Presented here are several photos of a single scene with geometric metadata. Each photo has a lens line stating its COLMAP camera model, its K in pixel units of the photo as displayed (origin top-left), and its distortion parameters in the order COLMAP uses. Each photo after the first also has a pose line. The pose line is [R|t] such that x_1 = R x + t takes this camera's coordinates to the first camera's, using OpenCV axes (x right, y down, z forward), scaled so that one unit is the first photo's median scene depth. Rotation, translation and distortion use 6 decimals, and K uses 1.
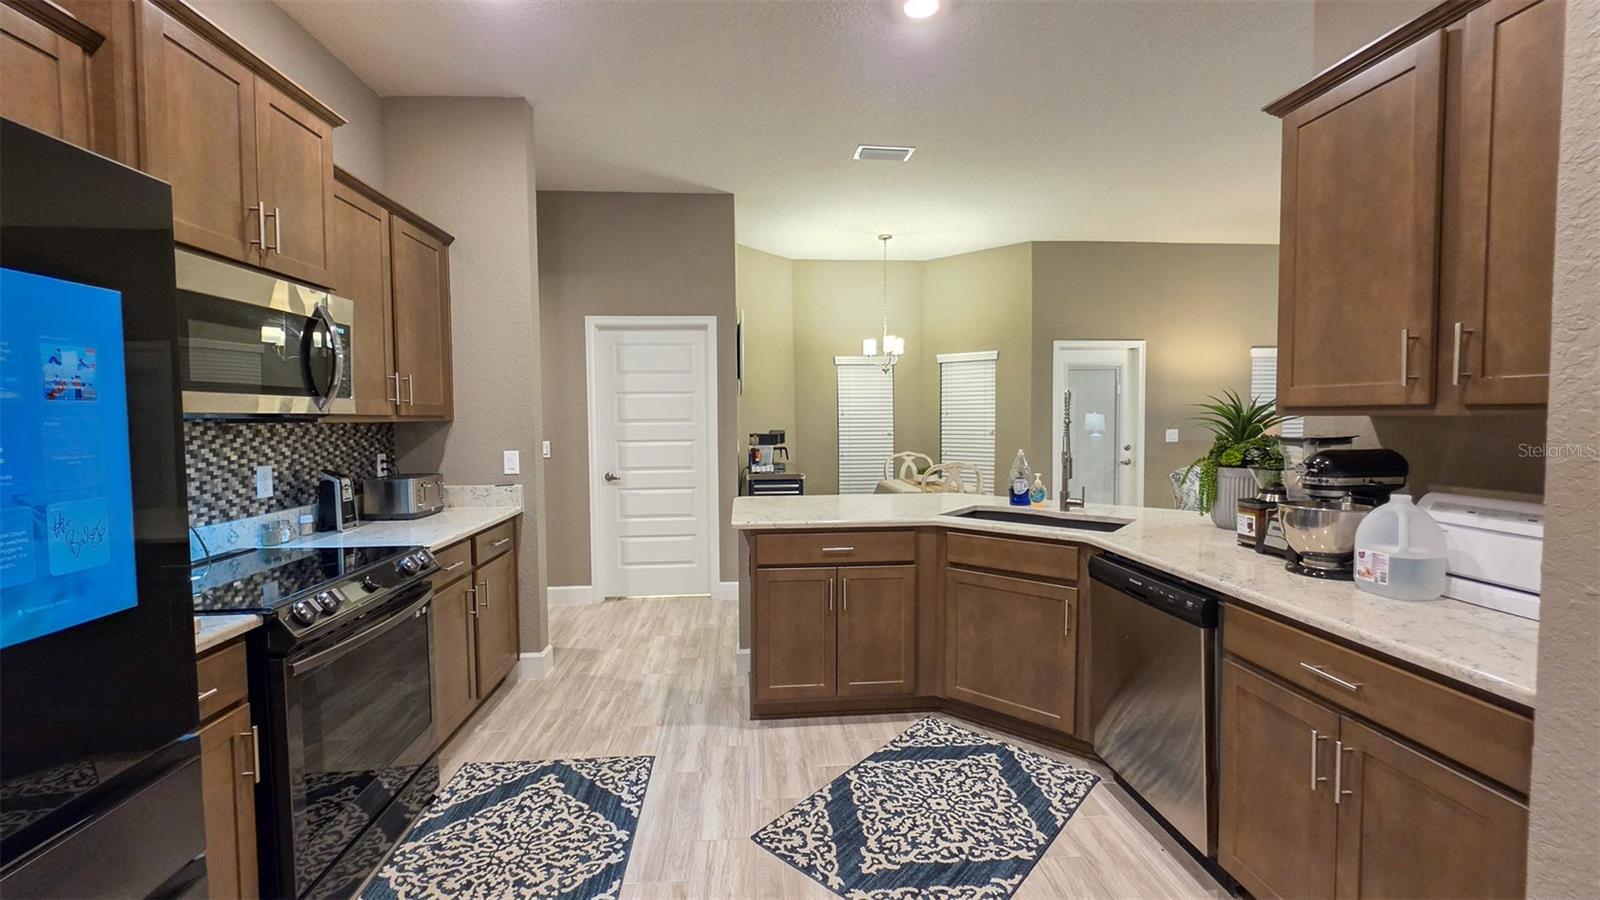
lens RADIAL K [[642.6, 0, 794.6], [0, 642.6, 445.1], [0, 0, 1]] dist [-0.005157, 0.001219]
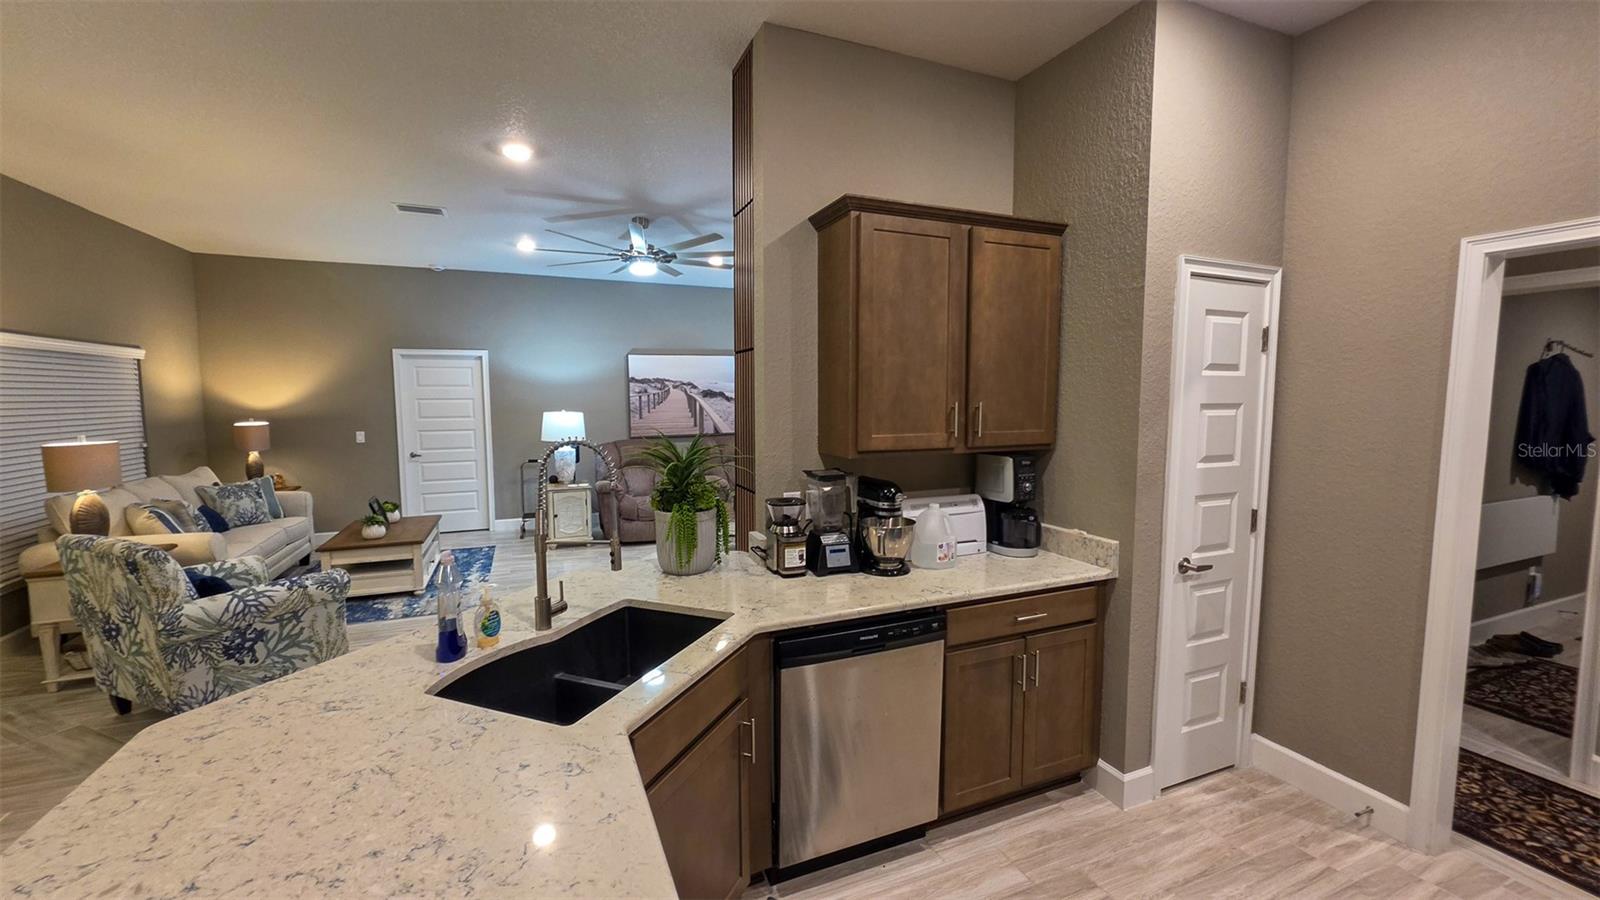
lens RADIAL K [[642.6, 0, 801.0], [0, 642.6, 448.4], [0, 0, 1]] dist [-0.005157, 0.001219]
pose [[-0.320109, -0.068924, 0.944870, -0.284568], [0.047711, 0.994912, 0.088738, -0.137780], [-0.946179, 0.073487, -0.315192, 1.144283]]
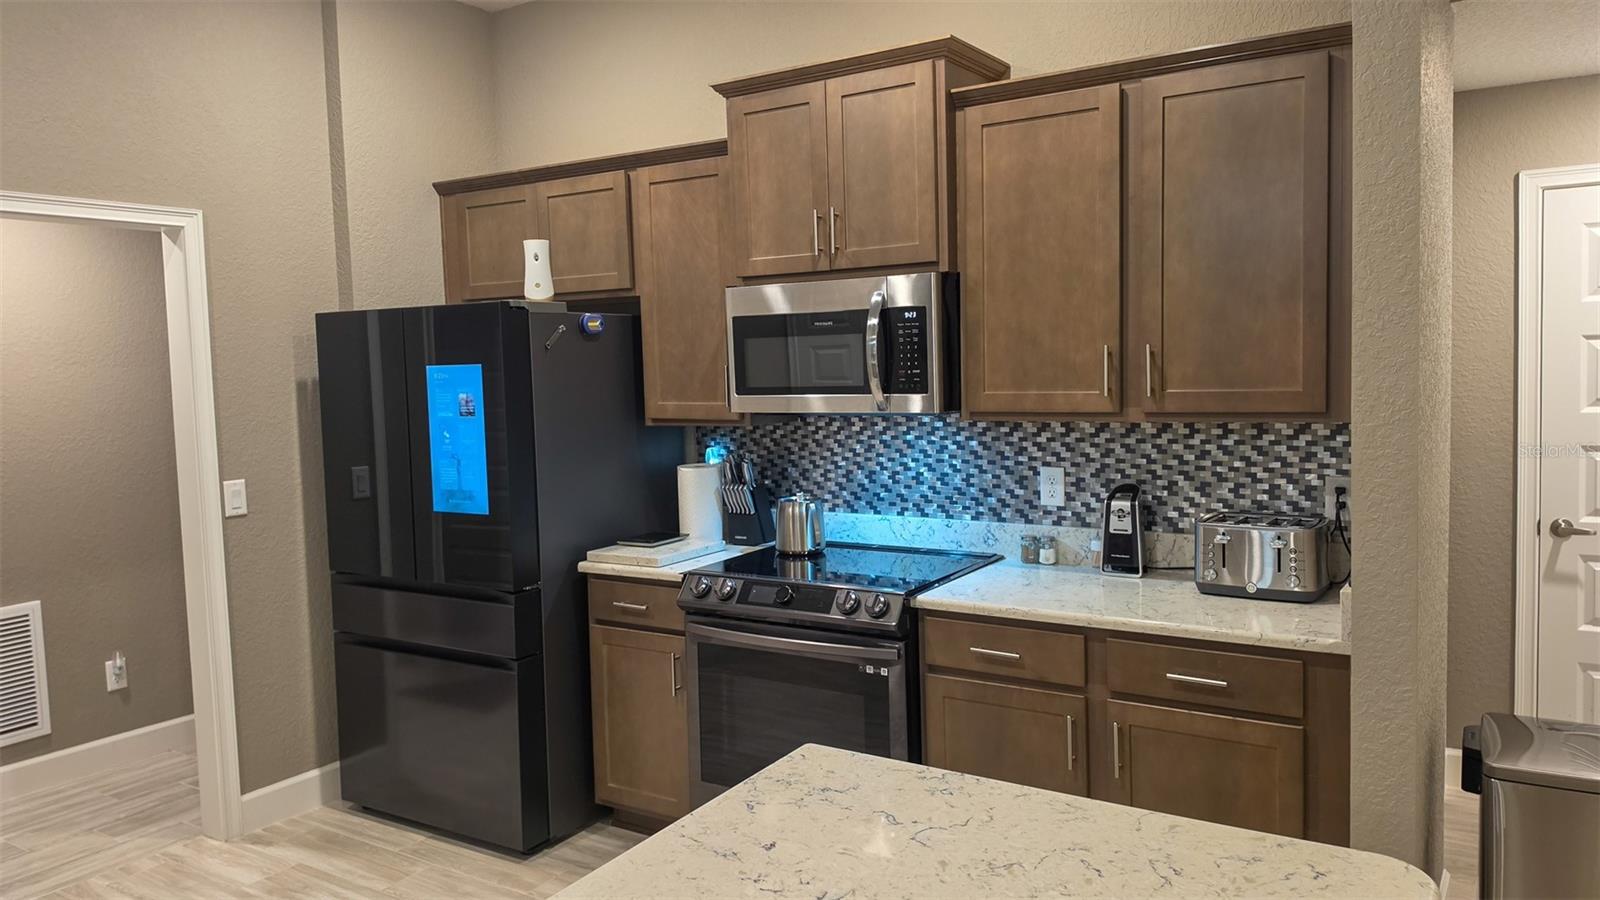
lens RADIAL K [[1098.6, 0, 812.5], [0, 1098.6, 433.4], [0, 0, 1]] dist [0.090475, -0.118677]
pose [[-0.595998, 0.077958, -0.799193, 0.459671], [-0.003307, 0.995029, 0.099527, -0.144231], [0.802979, 0.061961, -0.592778, 1.528214]]
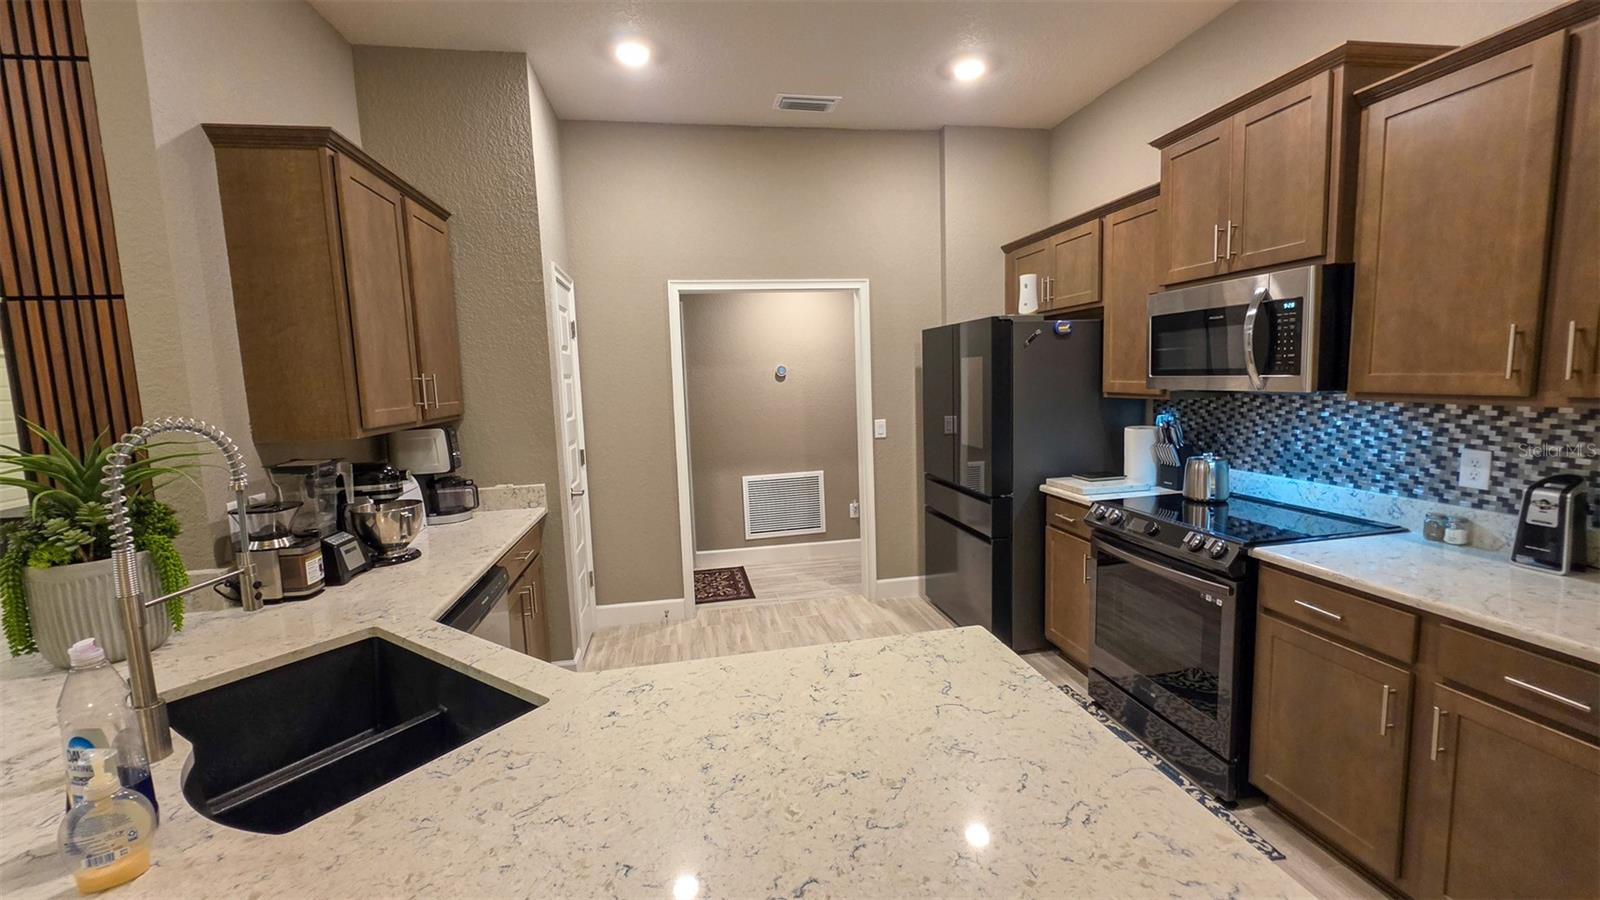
lens RADIAL K [[642.6, 0, 801.2], [0, 642.6, 447.9], [0, 0, 1]] dist [-0.005157, 0.001219]
pose [[-0.993054, 0.057670, -0.102554, 0.109436], [0.040829, 0.986382, 0.159322, -0.130783], [0.110346, 0.154028, -0.981885, 1.644297]]
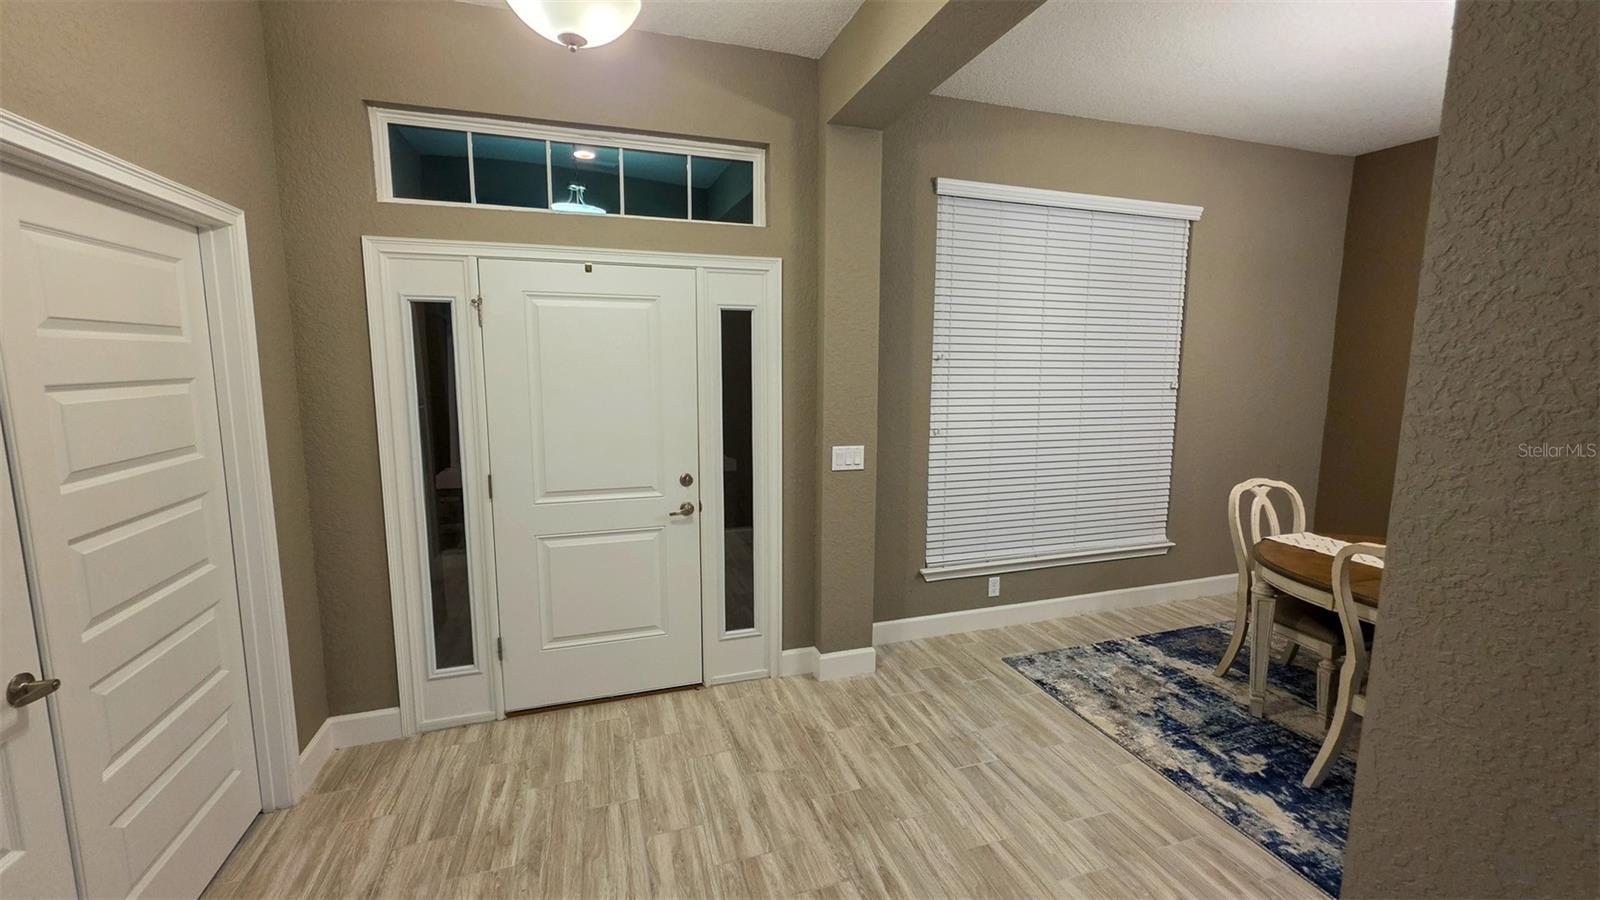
lens RADIAL K [[642.6, 0, 799.7], [0, 642.6, 442.2], [0, 0, 1]] dist [-0.005157, 0.001219]
pose [[0.225593, 0.128284, -0.965739, 2.661233], [-0.045623, 0.991596, 0.121061, 0.026526], [0.973153, 0.016750, 0.229550, 0.934346]]
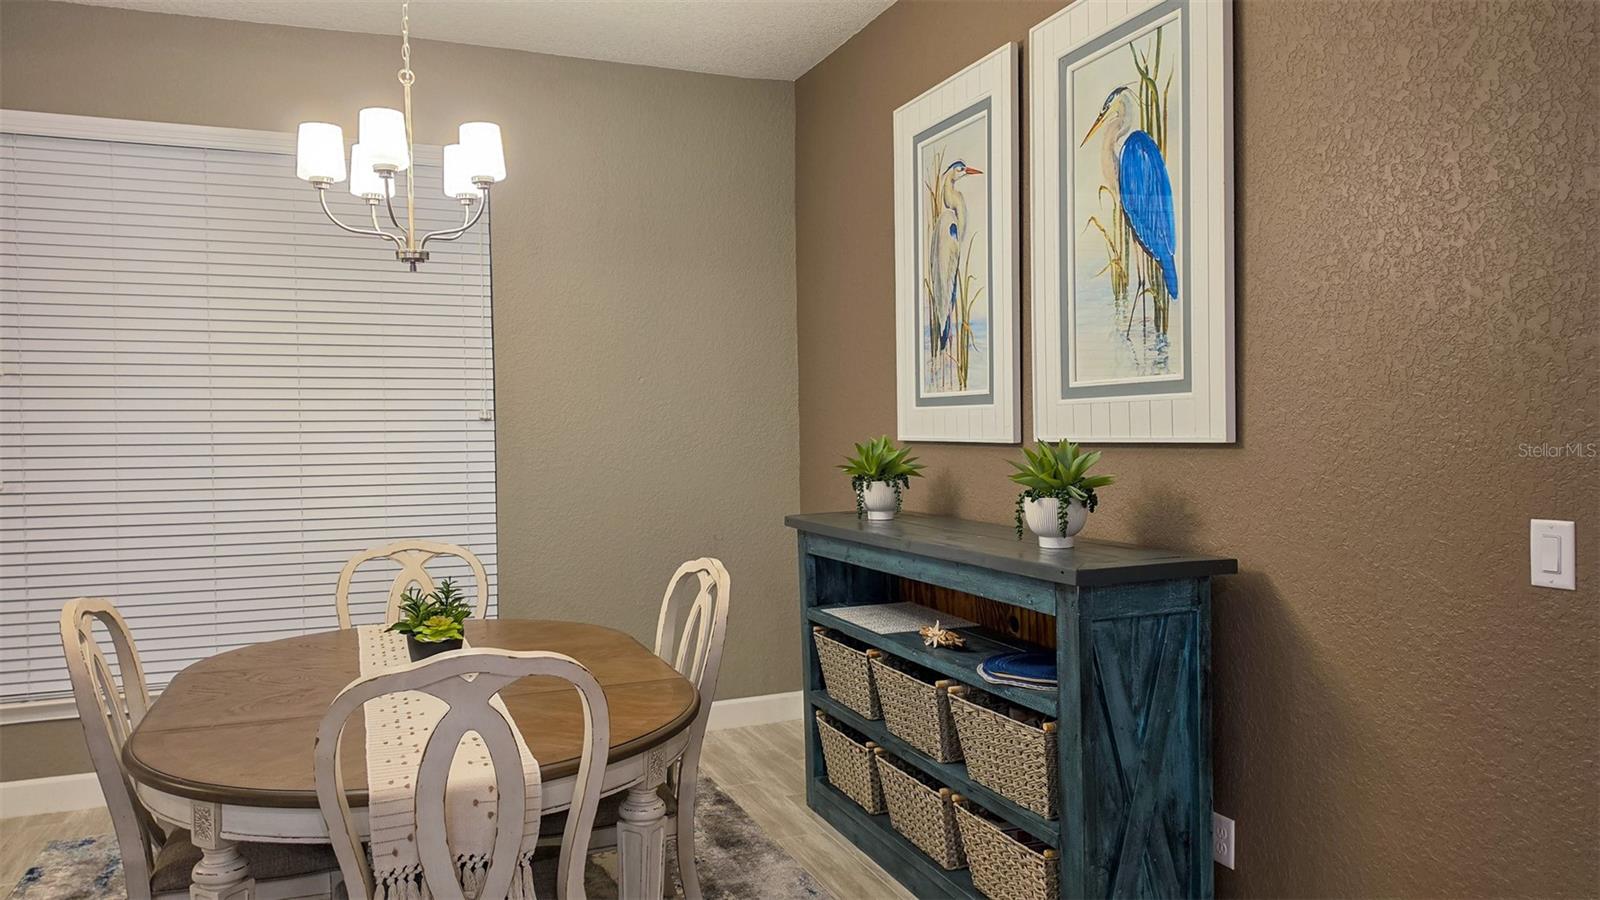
lens RADIAL K [[1098.6, 0, 778.5], [0, 1098.6, 432.1], [0, 0, 1]] dist [0.090475, -0.118677]
pose [[0.286042, 0.004187, -0.958208, 3.052624], [-0.030868, 0.999512, -0.004847, 0.051108], [0.957720, 0.030965, 0.286031, 1.840109]]
